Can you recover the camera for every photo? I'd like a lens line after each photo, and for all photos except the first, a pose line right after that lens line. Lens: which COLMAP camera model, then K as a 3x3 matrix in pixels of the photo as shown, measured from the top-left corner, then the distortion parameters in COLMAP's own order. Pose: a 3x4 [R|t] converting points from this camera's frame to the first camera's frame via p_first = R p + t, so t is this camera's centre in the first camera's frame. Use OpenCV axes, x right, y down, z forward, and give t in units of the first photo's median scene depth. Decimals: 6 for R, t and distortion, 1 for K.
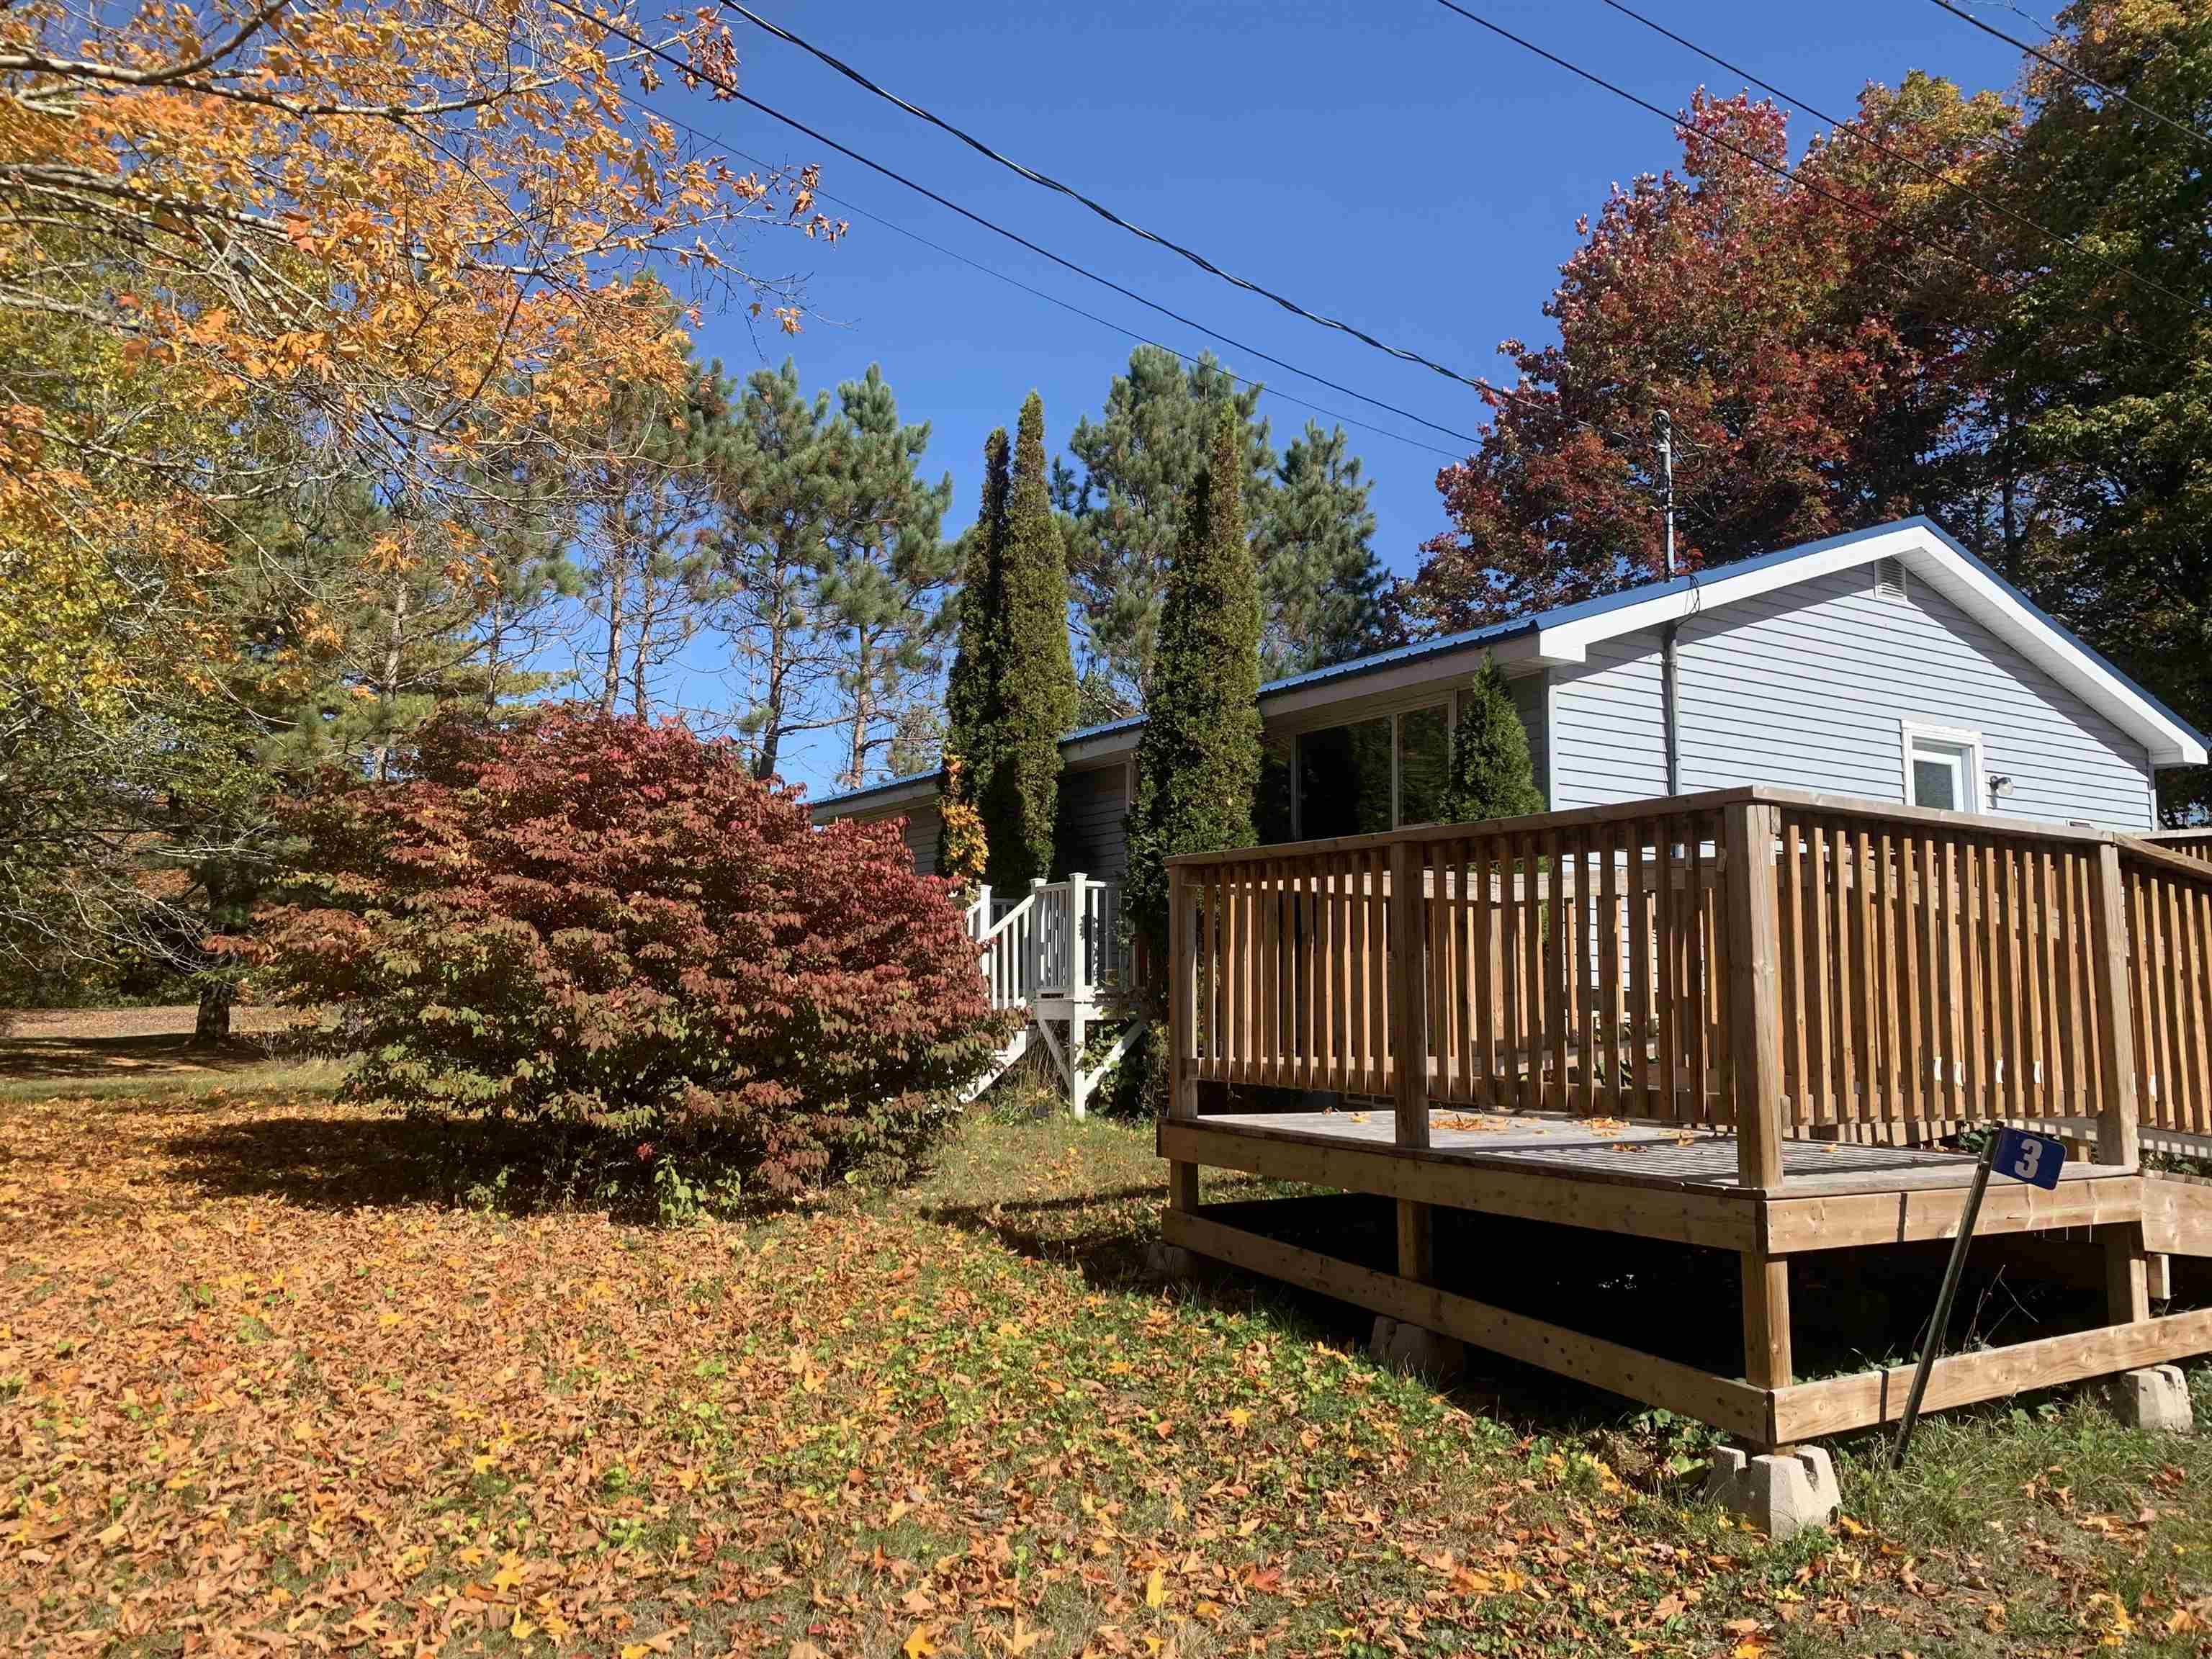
lens RADIAL K [[1650.1, 0, 1106.0], [0, 1650.1, 829.5], [0, 0, 1]] dist [0.080875, -0.170460]
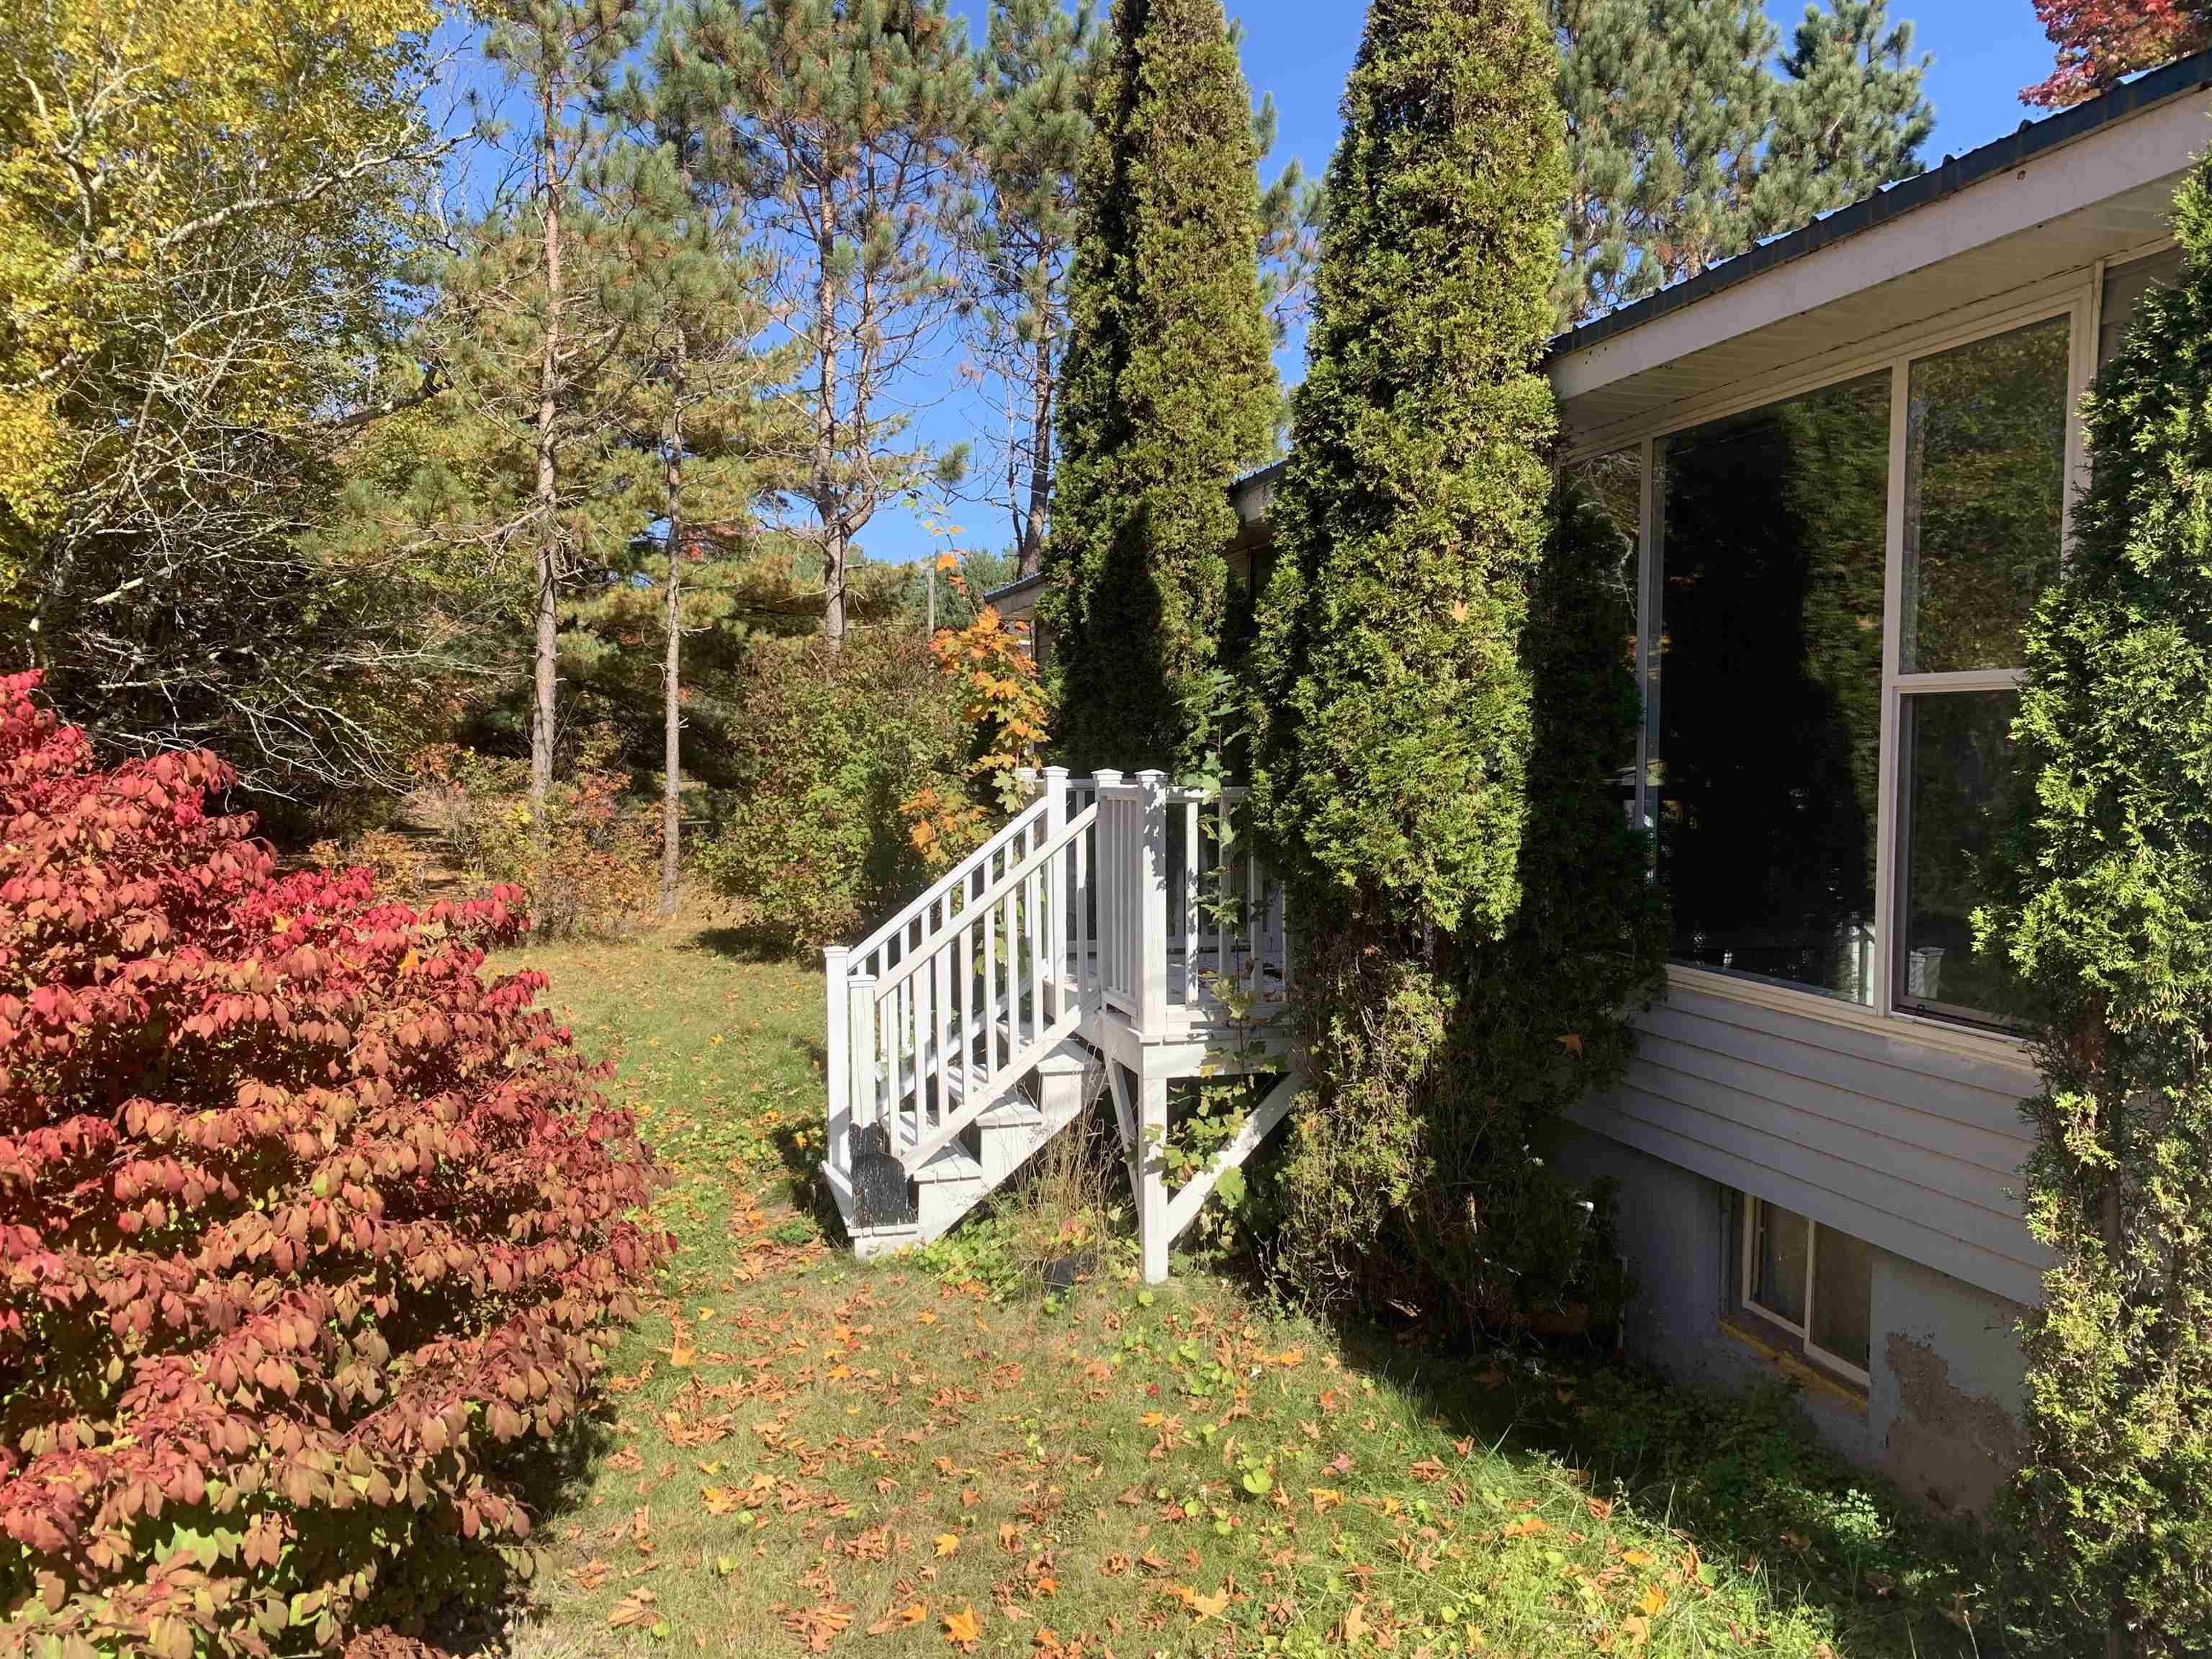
lens RADIAL K [[1650.1, 0, 1106.0], [0, 1650.1, 829.5], [0, 0, 1]] dist [0.080875, -0.170460]
pose [[0.955077, 0.015232, -0.295967, 0.109572], [0.029036, 0.989064, 0.144600, -0.024819], [0.294933, -0.146698, 0.944190, 0.551728]]
